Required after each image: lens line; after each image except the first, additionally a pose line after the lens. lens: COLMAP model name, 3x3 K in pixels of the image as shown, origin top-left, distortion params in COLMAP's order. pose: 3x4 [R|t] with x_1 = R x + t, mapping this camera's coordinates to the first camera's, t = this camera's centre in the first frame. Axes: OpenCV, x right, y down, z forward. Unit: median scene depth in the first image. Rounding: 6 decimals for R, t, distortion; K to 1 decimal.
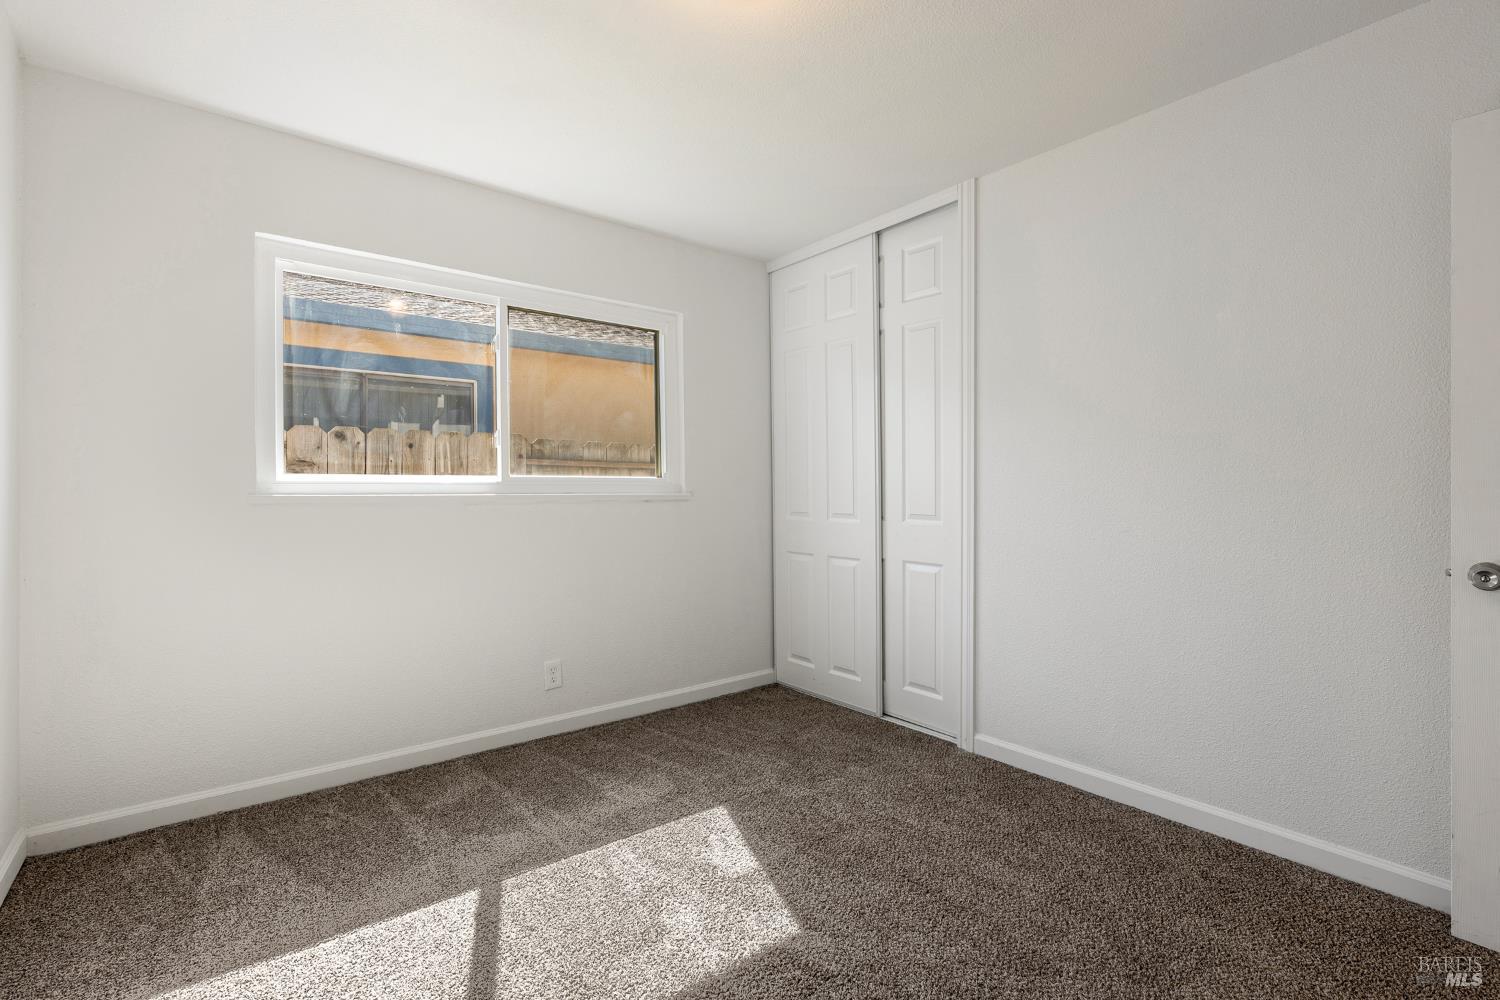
lens RADIAL K [[672.5, 0, 754.3], [0, 672.5, 489.1], [0, 0, 1]] dist [0.000513, 0.000065]
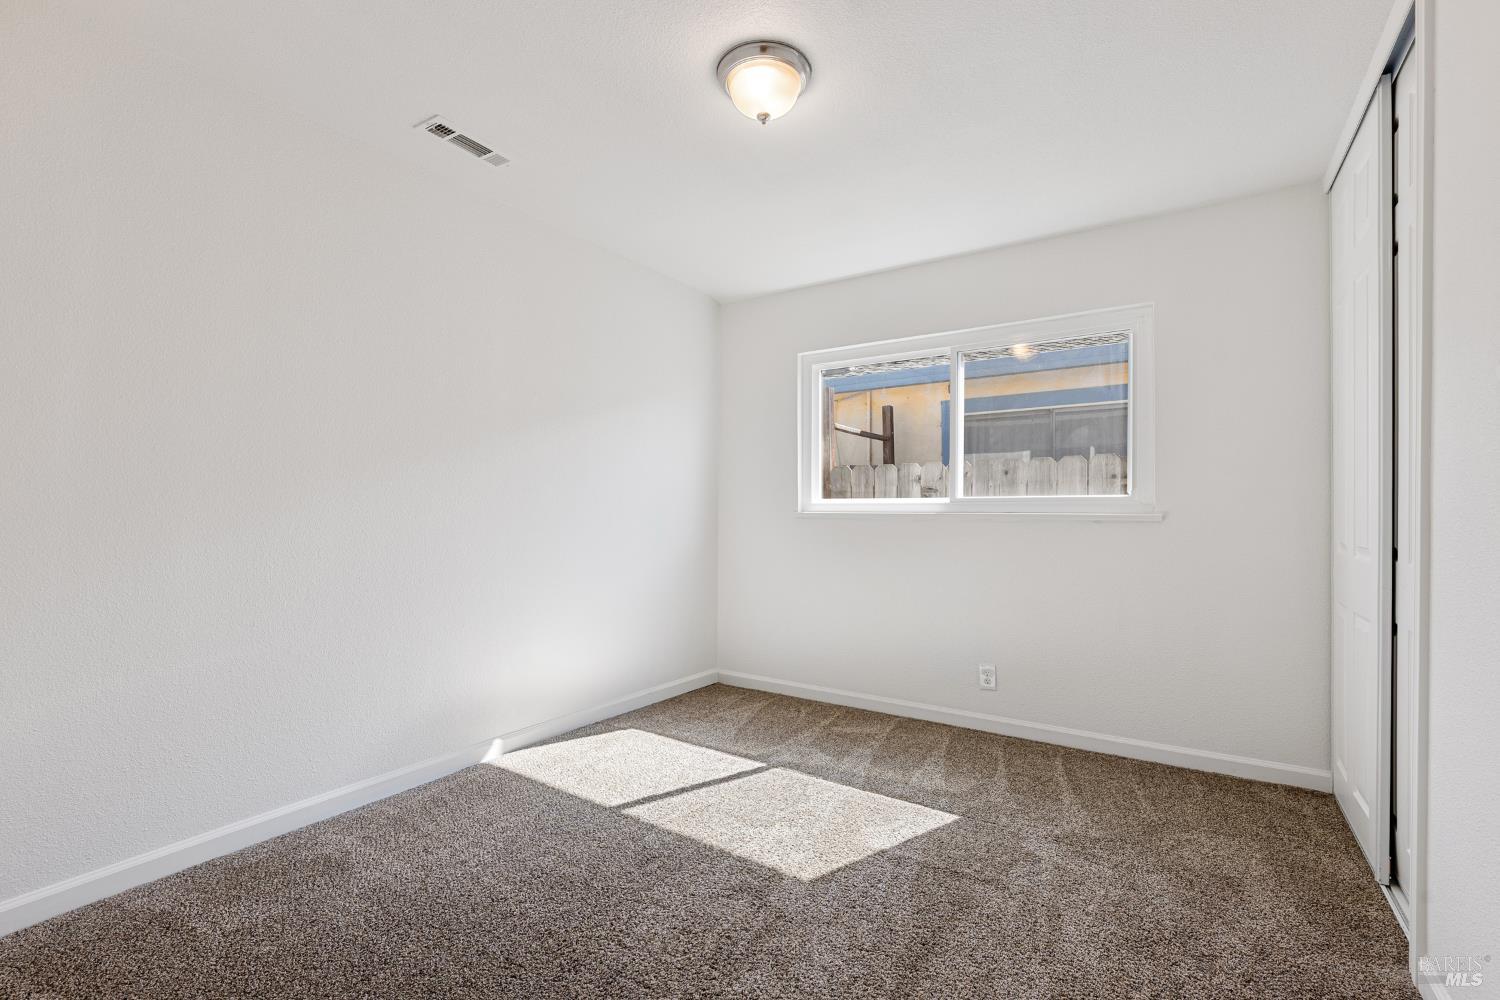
lens RADIAL K [[672.5, 0, 754.3], [0, 672.5, 489.1], [0, 0, 1]] dist [0.000513, 0.000065]
pose [[0.313028, -0.027535, -0.949345, 0.757946], [-0.003947, 0.999533, -0.030292, 0.003401], [0.949736, 0.013229, 0.312773, 0.340668]]
